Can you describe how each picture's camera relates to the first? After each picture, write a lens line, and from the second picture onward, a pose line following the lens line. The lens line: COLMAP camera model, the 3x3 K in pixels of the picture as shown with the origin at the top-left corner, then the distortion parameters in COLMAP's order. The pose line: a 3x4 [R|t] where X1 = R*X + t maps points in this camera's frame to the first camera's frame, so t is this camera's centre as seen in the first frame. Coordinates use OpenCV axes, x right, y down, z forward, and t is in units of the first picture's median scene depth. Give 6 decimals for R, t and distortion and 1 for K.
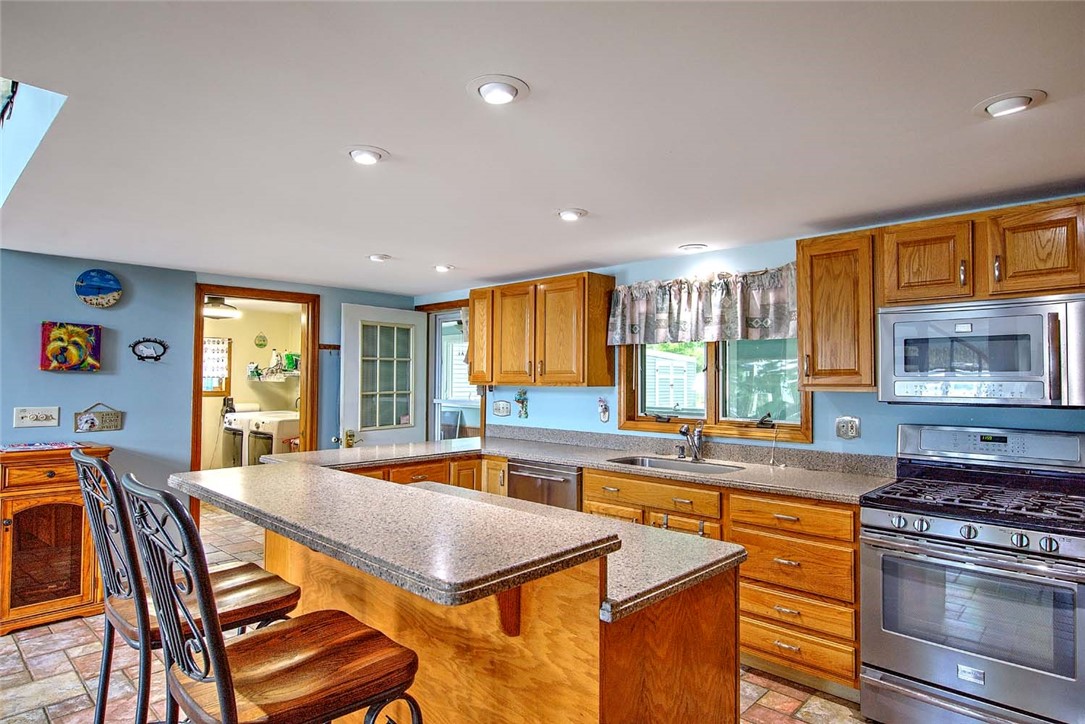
lens RADIAL K [[619.1, 0, 544.7], [0, 619.1, 363.2], [0, 0, 1]] dist [-0.003270, -0.000489]
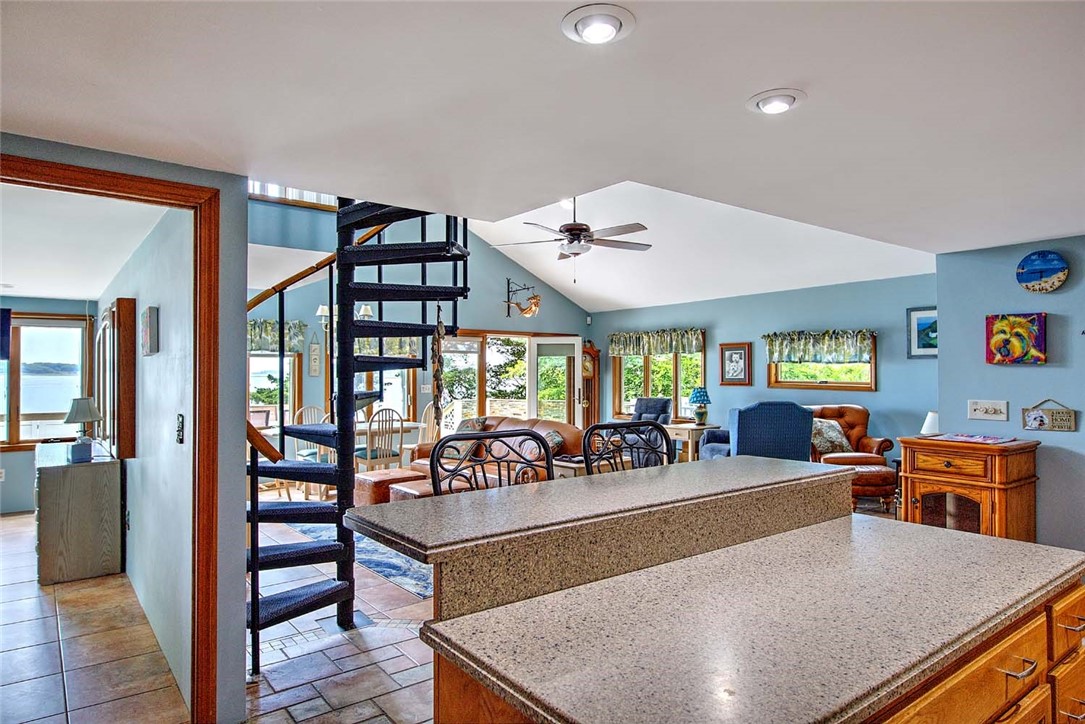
lens RADIAL K [[651.5, 0, 543.5], [0, 651.5, 364.1], [0, 0, 1]] dist [-0.000956, -0.000187]
pose [[-0.156713, -0.015695, -0.987519, 0.337326], [0.026916, 0.999434, -0.020156, 0.013329], [0.987277, -0.029739, -0.156202, 0.439673]]
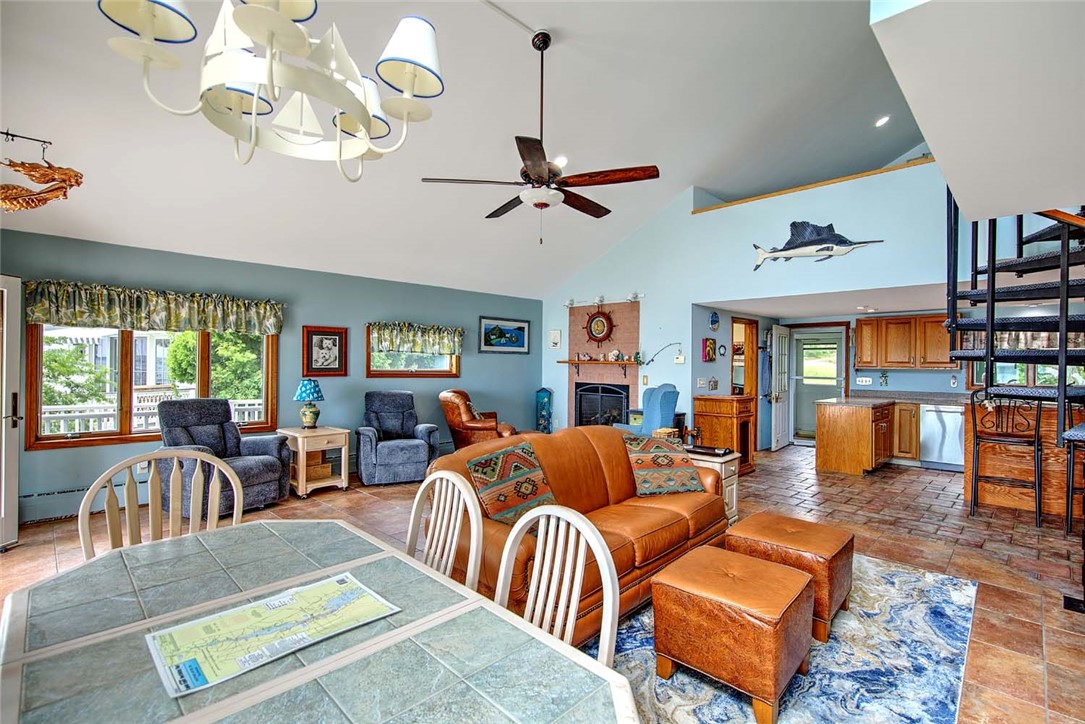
lens RADIAL K [[498.5, 0, 541.1], [0, 498.5, 364.9], [0, 0, 1]] dist [0.000243, 0.000031]
pose [[0.999765, 0.004941, -0.021099, -0.689999], [-0.004415, 0.999681, 0.024865, -0.003135], [0.021215, -0.024766, 0.999468, -0.277553]]
